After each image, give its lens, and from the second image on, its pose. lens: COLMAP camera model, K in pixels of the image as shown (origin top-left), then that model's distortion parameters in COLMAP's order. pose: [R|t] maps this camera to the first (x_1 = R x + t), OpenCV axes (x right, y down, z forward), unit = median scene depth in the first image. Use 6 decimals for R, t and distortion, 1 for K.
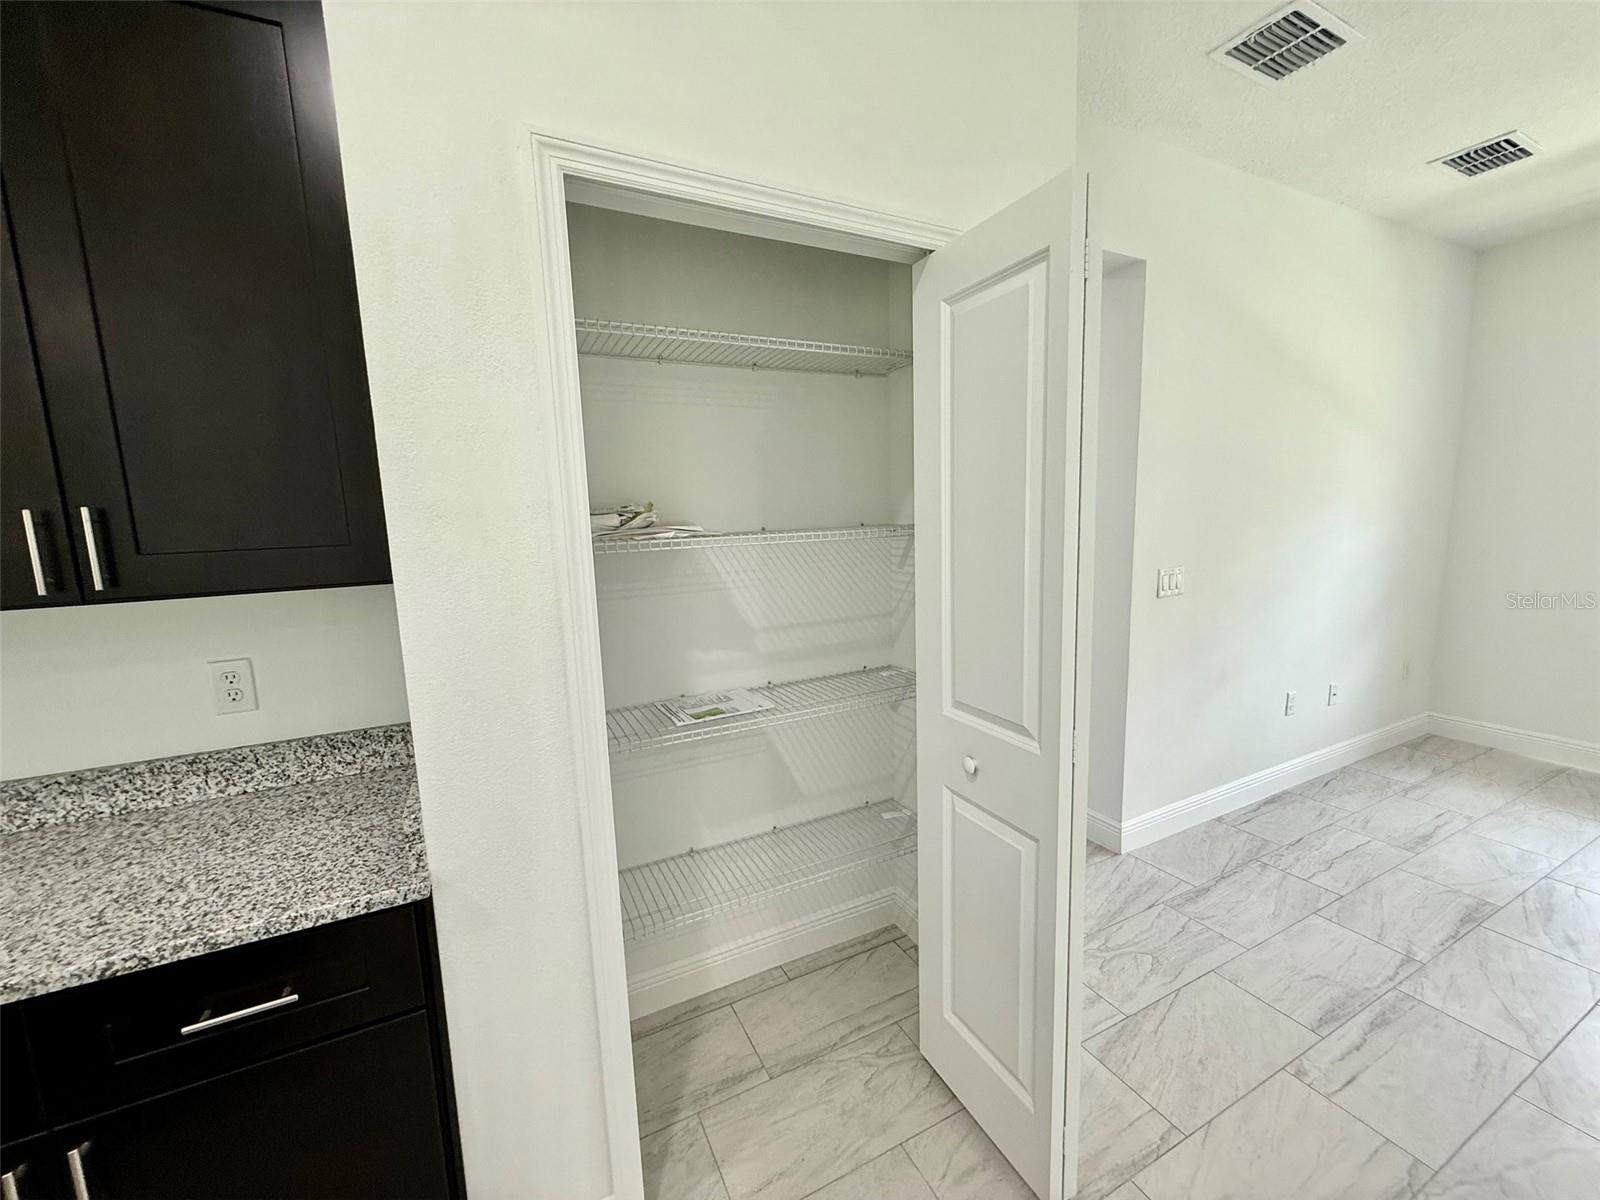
lens RADIAL K [[638.6, 0, 800.6], [0, 638.6, 598.0], [0, 0, 1]] dist [-0.000207, 0.000252]
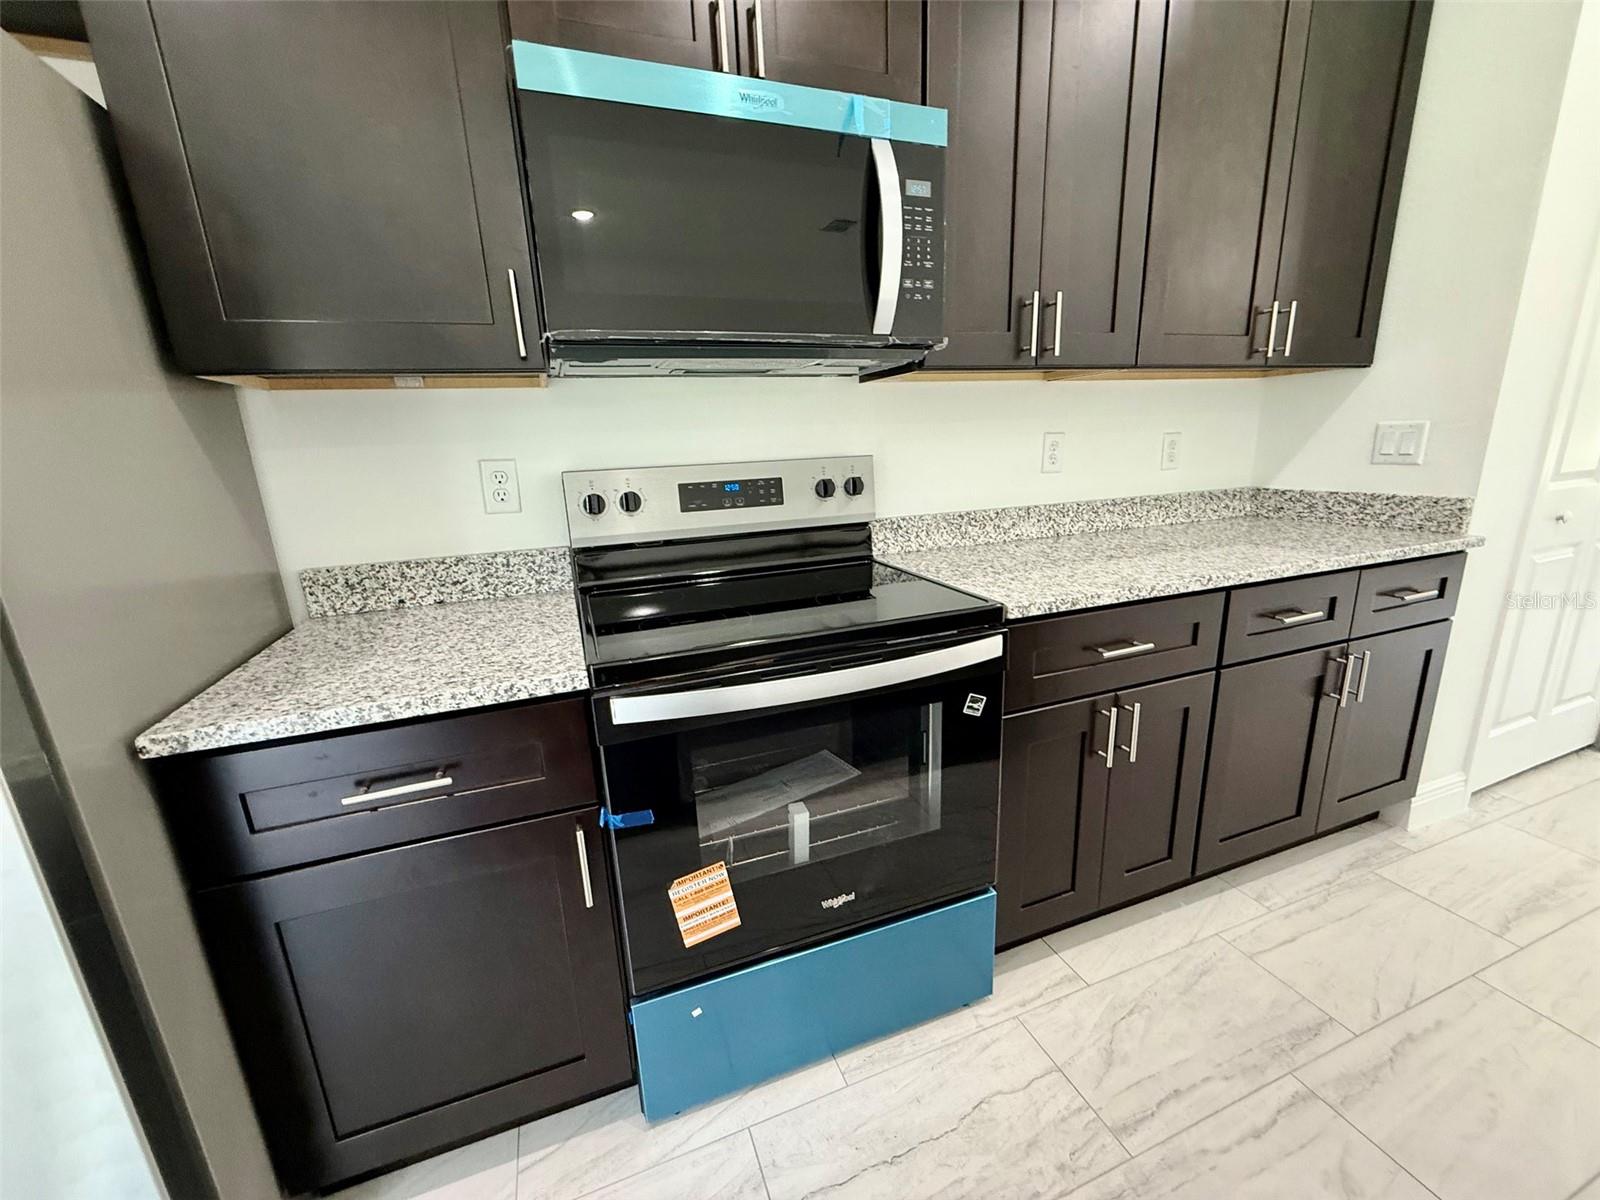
lens RADIAL K [[638.6, 0, 797.2], [0, 638.6, 605.4], [0, 0, 1]] dist [-0.000207, 0.000252]
pose [[0.993994, 0.020808, -0.107435, -1.663033], [-0.006923, 0.991746, 0.128027, 0.324373], [0.109212, -0.126515, 0.985934, -0.634525]]
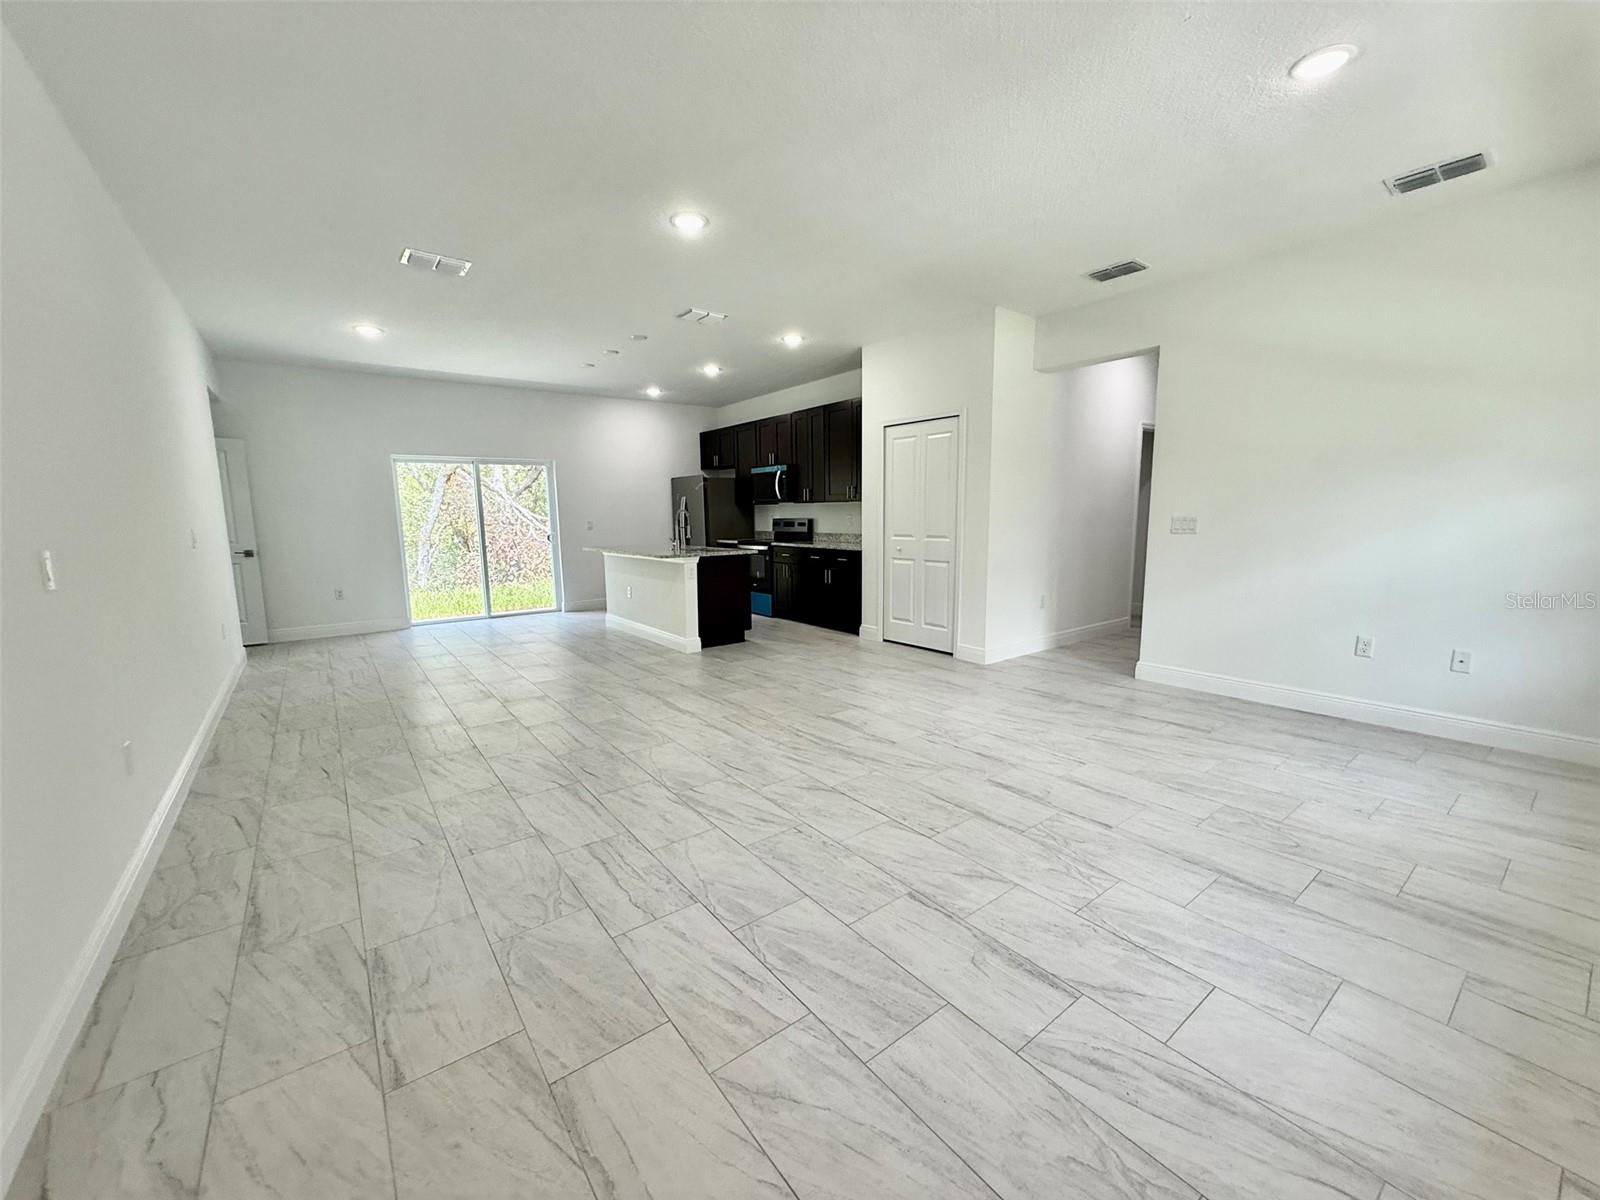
lens RADIAL K [[638.6, 0, 799.0], [0, 638.6, 604.2], [0, 0, 1]] dist [-0.000207, 0.000252]
pose [[0.181633, 0.170656, -0.968445, 4.066544], [-0.118798, 0.981421, 0.150662, 0.096270], [0.976164, 0.087684, 0.198532, -0.550586]]
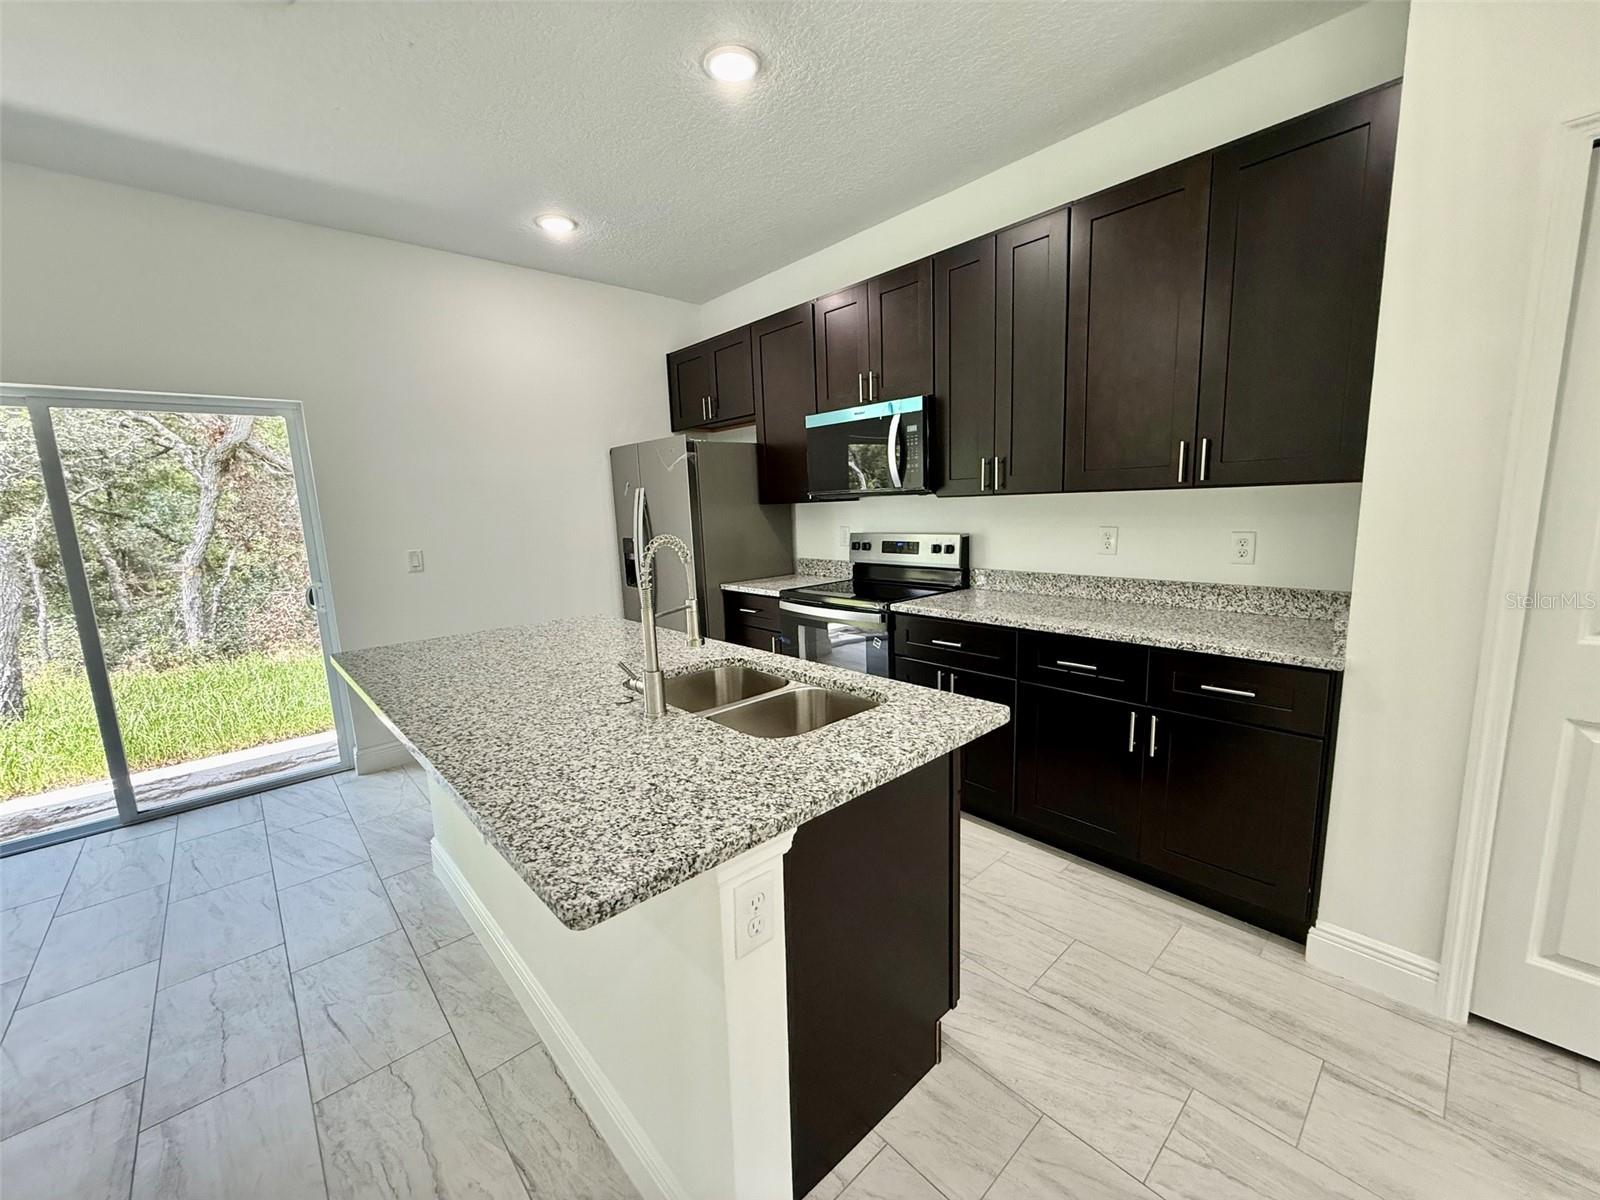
lens RADIAL K [[638.6, 0, 793.8], [0, 638.6, 600.4], [0, 0, 1]] dist [-0.000207, 0.000252]
pose [[0.262849, 0.171232, -0.949521, 0.429477], [-0.095442, 0.983913, 0.151014, 0.139663], [0.960105, 0.050930, 0.274963, -0.604078]]
